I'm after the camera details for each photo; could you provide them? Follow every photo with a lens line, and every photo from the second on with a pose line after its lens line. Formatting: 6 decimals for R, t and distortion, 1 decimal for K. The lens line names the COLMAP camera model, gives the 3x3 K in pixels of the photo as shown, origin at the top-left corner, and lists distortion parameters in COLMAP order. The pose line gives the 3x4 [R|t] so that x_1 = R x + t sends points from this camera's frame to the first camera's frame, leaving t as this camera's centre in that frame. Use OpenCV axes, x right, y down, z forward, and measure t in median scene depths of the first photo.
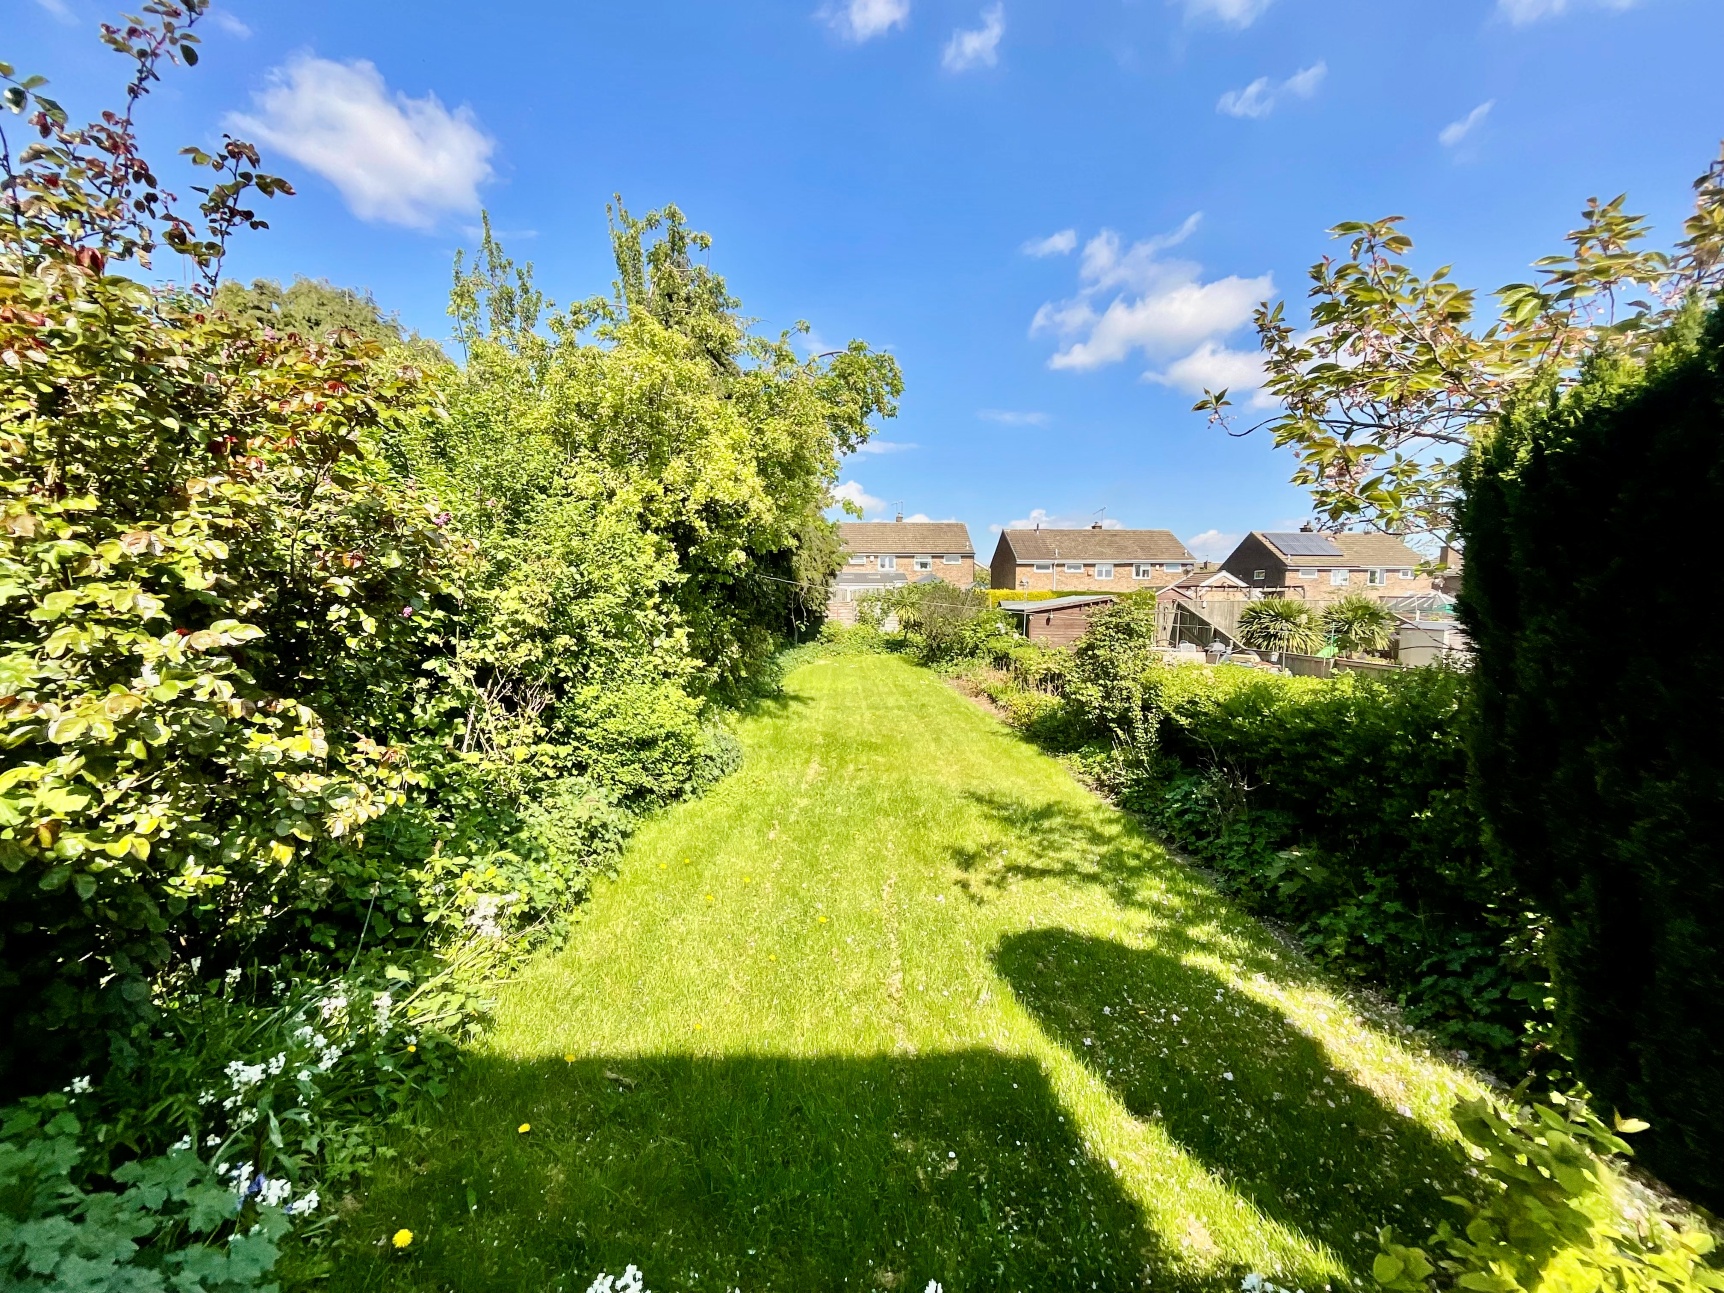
lens RADIAL K [[692.8, 0, 880.2], [0, 692.8, 649.9], [0, 0, 1]] dist [-0.000579, -0.000007]
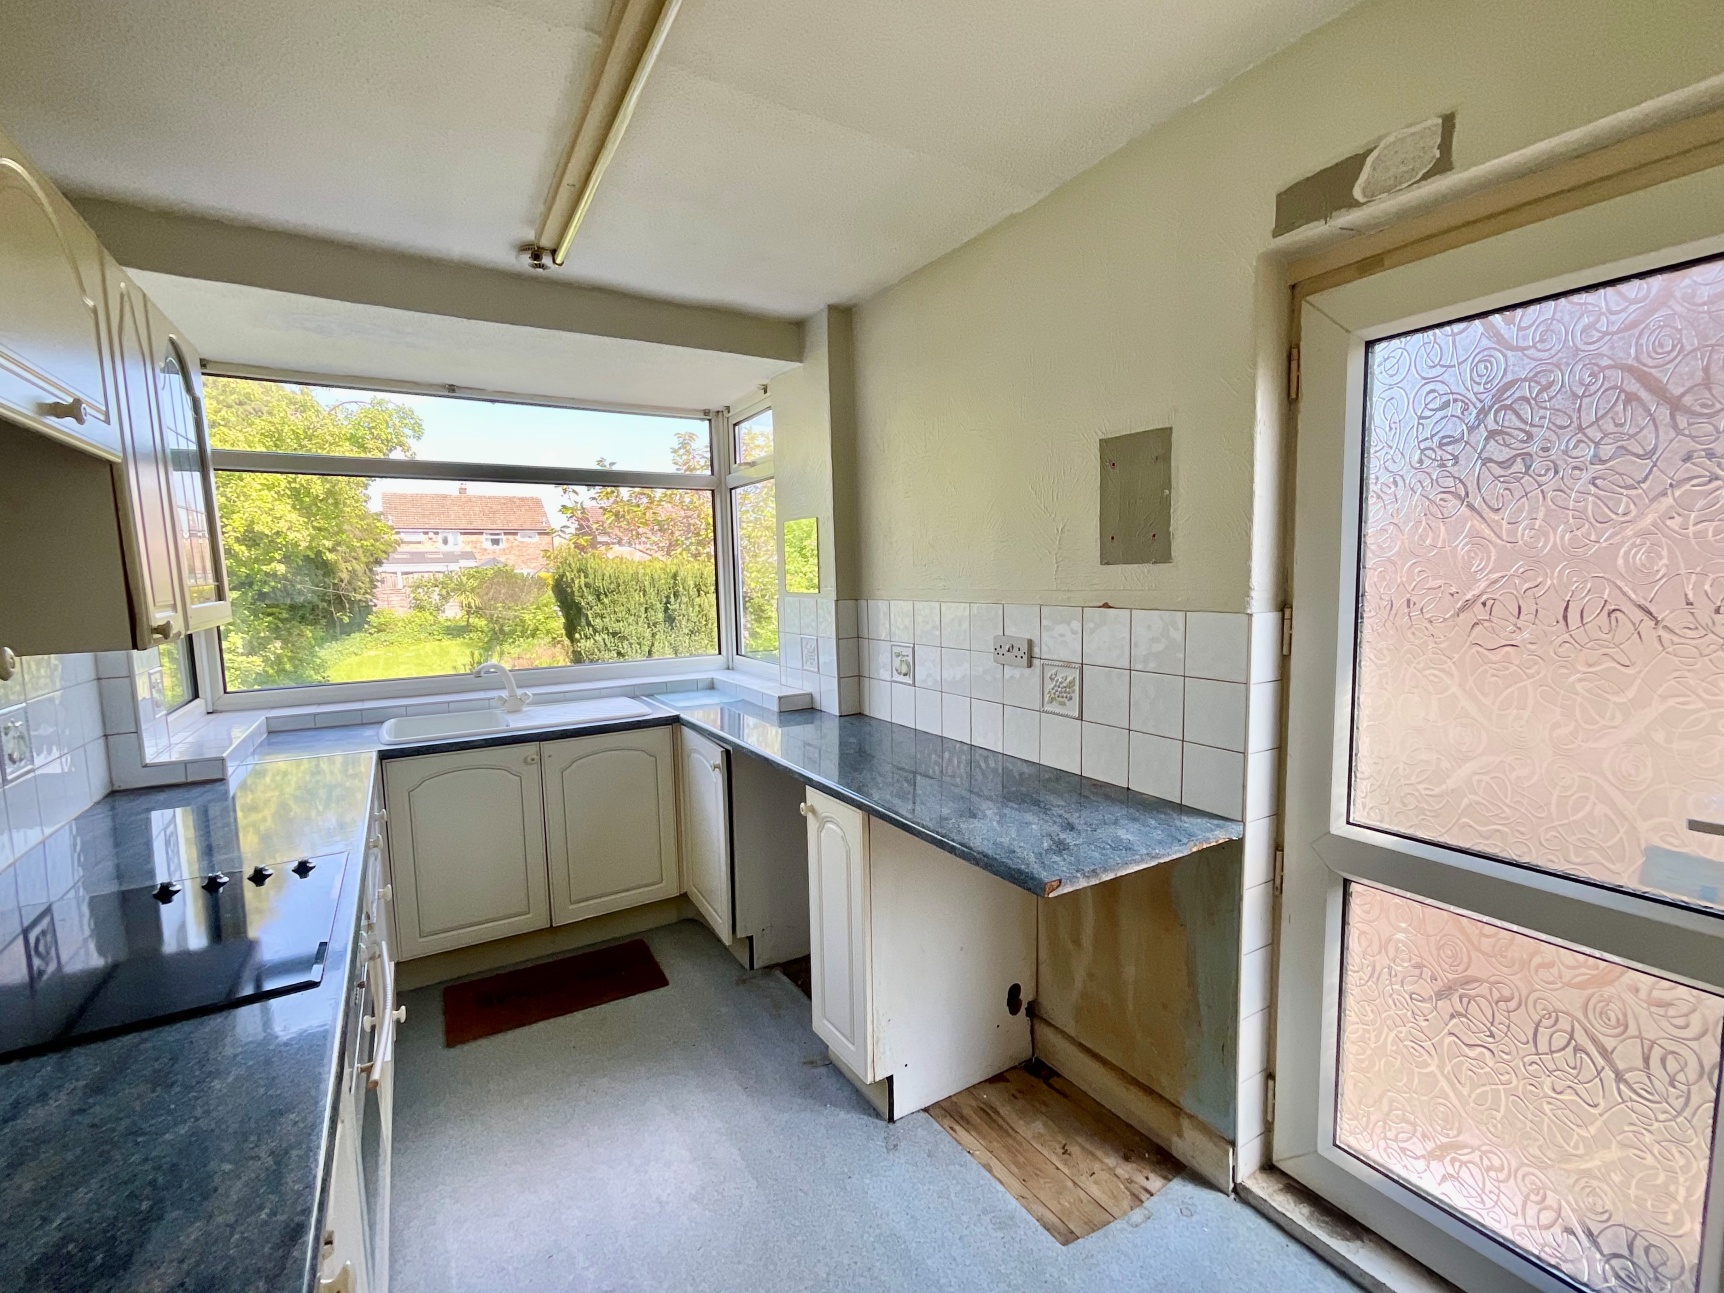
lens RADIAL K [[750.7, 0, 855.8], [0, 750.7, 647.9], [0, 0, 1]] dist [0.001141, 0.000117]
pose [[0.883676, -0.071963, 0.462534, 0.040768], [0.056855, 0.997297, 0.046543, -0.000028], [-0.464633, -0.014832, 0.885379, -0.358941]]
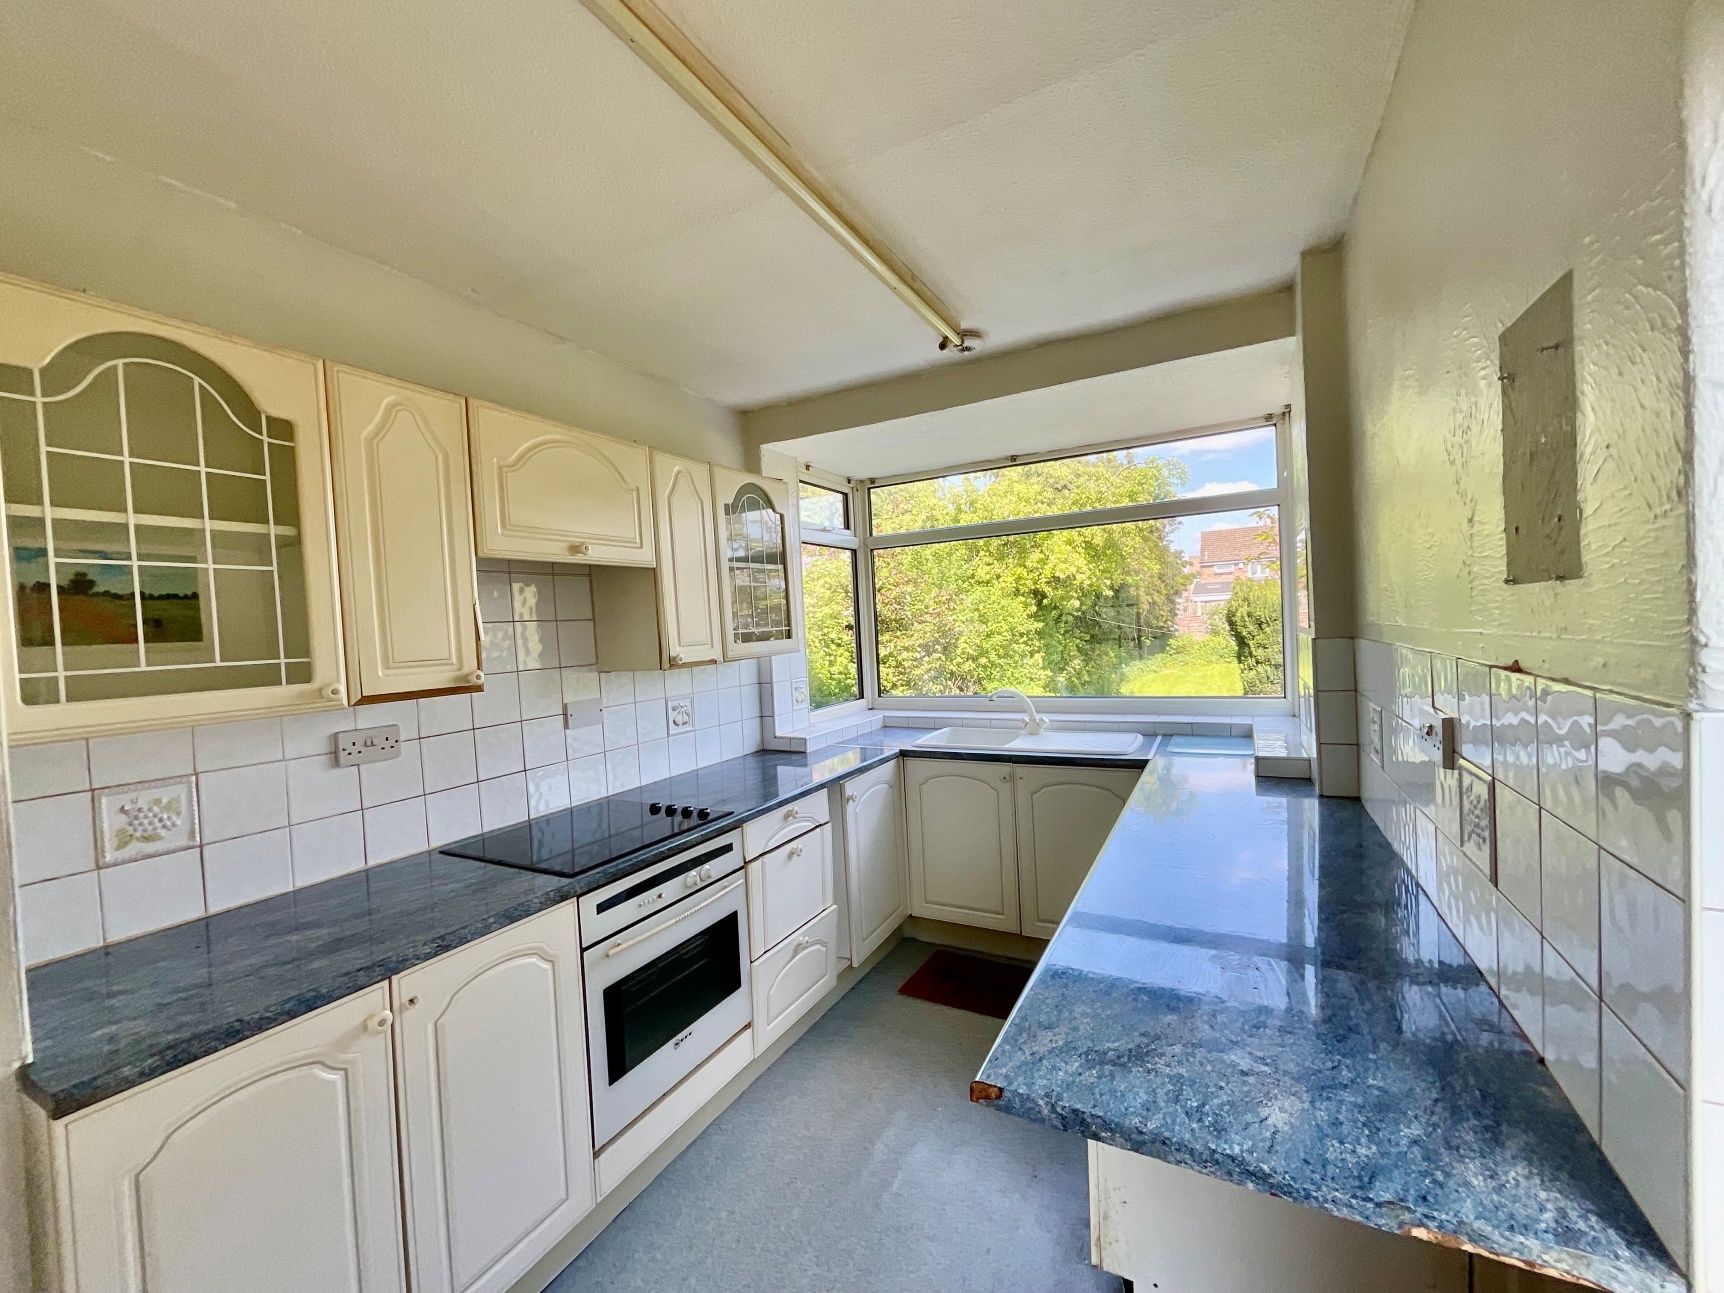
lens RADIAL K [[695.1, 0, 862.0], [0, 695.1, 646.5], [0, 0, 1]] dist [-0.002594, -0.000039]
pose [[0.854156, -0.033912, -0.518910, 0.114371], [0.021653, 0.999325, -0.029666, -0.000076], [0.519566, 0.014104, 0.854314, -0.345095]]
